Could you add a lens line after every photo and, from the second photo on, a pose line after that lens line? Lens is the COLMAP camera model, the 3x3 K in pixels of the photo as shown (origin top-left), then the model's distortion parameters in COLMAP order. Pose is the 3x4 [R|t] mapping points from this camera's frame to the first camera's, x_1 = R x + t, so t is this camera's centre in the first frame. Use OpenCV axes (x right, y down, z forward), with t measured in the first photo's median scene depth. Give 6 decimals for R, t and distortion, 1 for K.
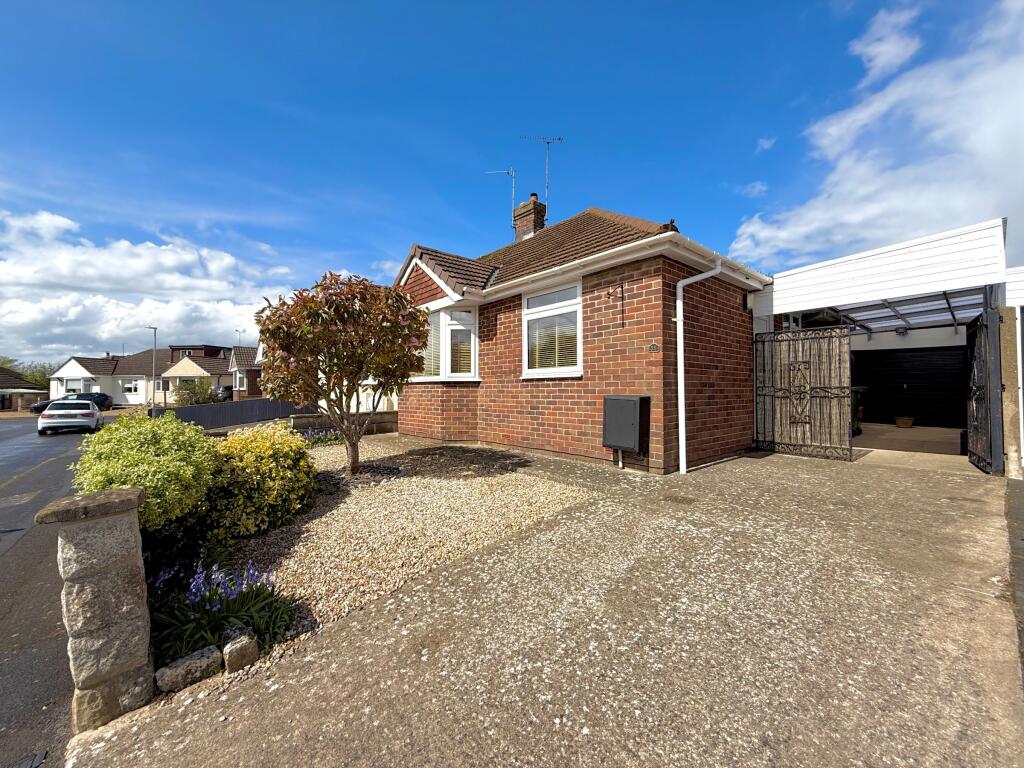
lens RADIAL K [[419.4, 0, 512.3], [0, 419.4, 391.3], [0, 0, 1]] dist [0.000190, -0.000066]
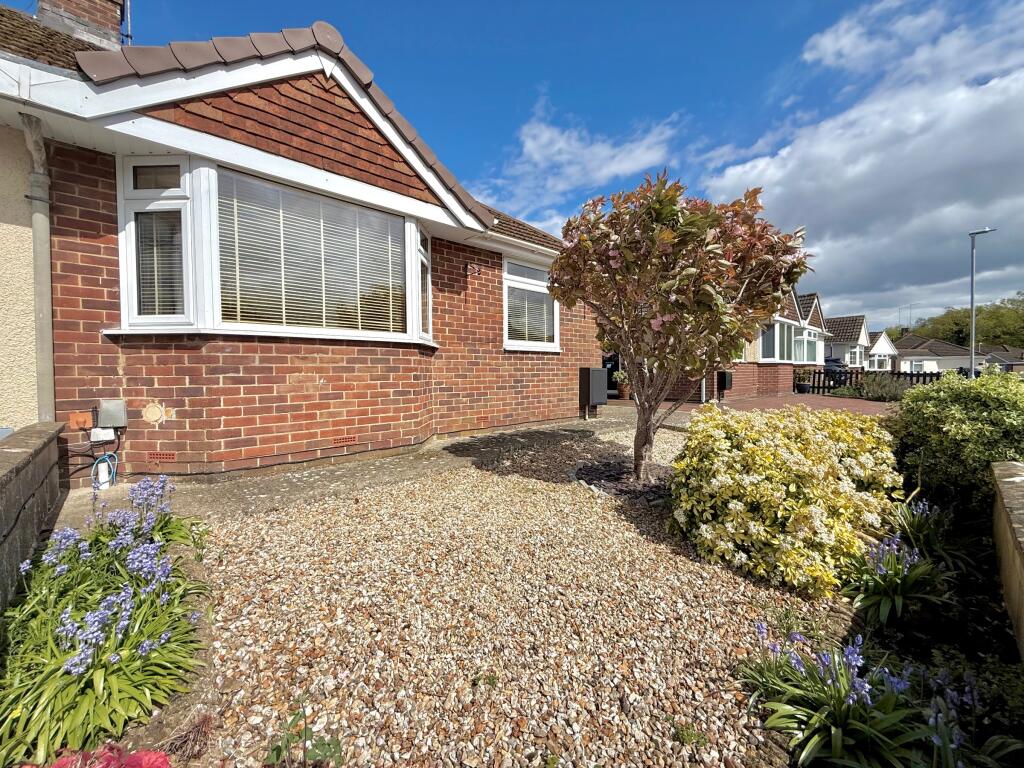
lens RADIAL K [[419.4, 0, 512.8], [0, 419.4, 376.7], [0, 0, 1]] dist [0.000190, -0.000066]
pose [[-0.071169, -0.025921, 0.997127, -0.871197], [-0.010442, 0.999627, 0.025241, 0.004788], [-0.997410, -0.008615, -0.071413, 1.044722]]
